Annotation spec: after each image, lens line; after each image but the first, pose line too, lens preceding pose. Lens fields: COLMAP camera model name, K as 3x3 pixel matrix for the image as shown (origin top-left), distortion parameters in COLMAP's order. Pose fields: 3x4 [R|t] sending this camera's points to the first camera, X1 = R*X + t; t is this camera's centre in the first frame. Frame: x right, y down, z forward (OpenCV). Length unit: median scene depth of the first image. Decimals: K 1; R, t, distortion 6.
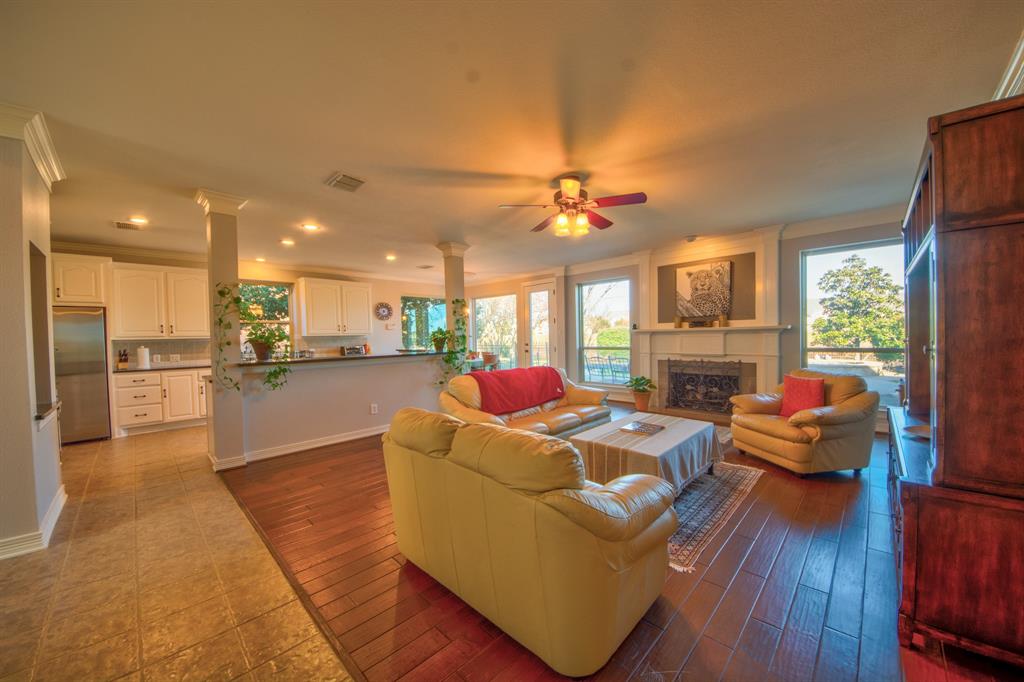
lens RADIAL K [[374.3, 0, 512.0], [0, 374.3, 341.0], [0, 0, 1]] dist [-0.001835, -0.000145]
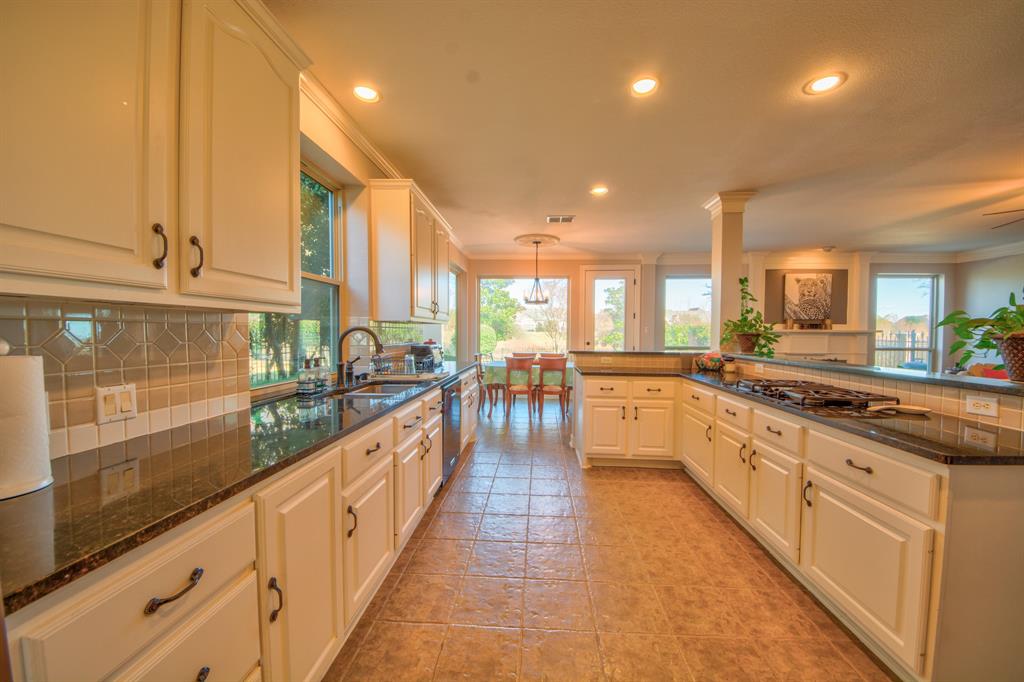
lens RADIAL K [[374.3, 0, 512.0], [0, 374.3, 341.0], [0, 0, 1]] dist [-0.001835, -0.000145]
pose [[0.757963, 0.010339, 0.652216, -0.884960], [-0.013204, 0.999913, -0.000507, 0.010277], [-0.652164, -0.008228, 0.758033, 0.722497]]
